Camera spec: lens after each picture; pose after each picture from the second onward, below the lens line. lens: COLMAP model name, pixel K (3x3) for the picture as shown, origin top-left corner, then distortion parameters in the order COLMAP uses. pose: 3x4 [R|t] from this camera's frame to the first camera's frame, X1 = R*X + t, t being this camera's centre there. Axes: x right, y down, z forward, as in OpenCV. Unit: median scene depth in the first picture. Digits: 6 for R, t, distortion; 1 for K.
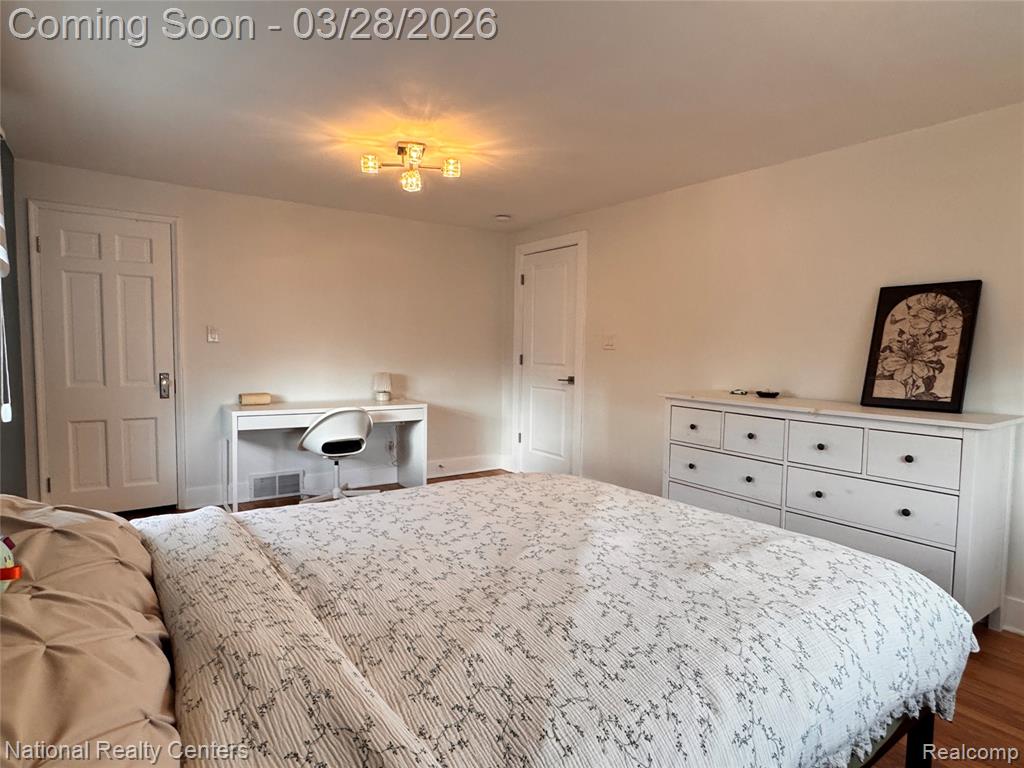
lens RADIAL K [[579.5, 0, 510.5], [0, 579.5, 384.9], [0, 0, 1]] dist [-0.001800, 0.000100]
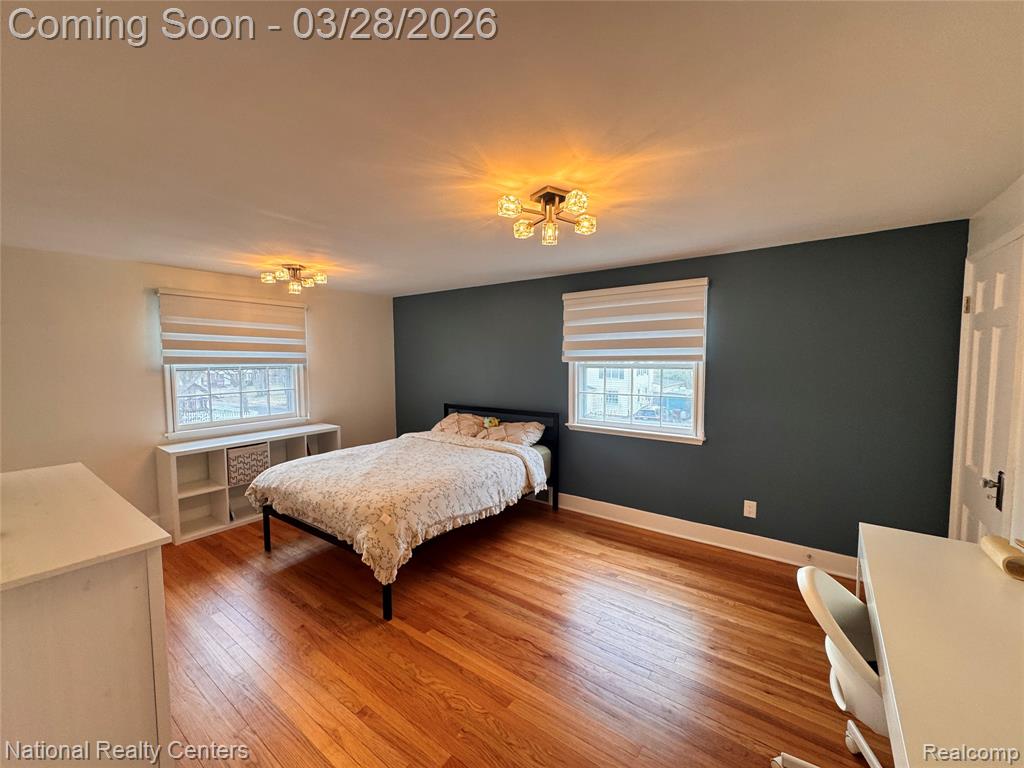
lens RADIAL K [[411.3, 0, 512.1], [0, 411.3, 383.3], [0, 0, 1]] dist [-0.002393, 0.000735]
pose [[-0.947263, 0.008122, -0.320355, 0.071984], [-0.032127, 0.992235, 0.120153, -0.174595], [0.318844, 0.124109, -0.939647, 1.391313]]
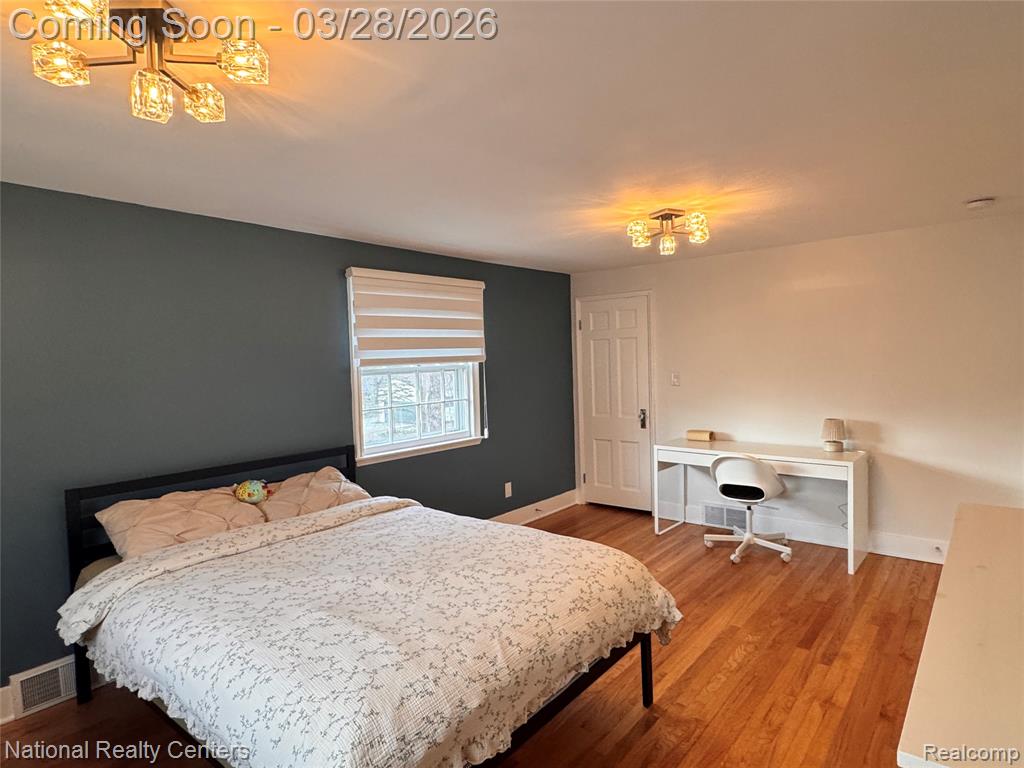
lens RADIAL K [[579.5, 0, 508.5], [0, 579.5, 386.4], [0, 0, 1]] dist [-0.001800, 0.000100]
pose [[0.255880, 0.020459, -0.966492, 0.666415], [-0.028380, 0.999504, 0.013644, -0.091866], [0.966292, 0.023938, 0.256334, 0.405624]]
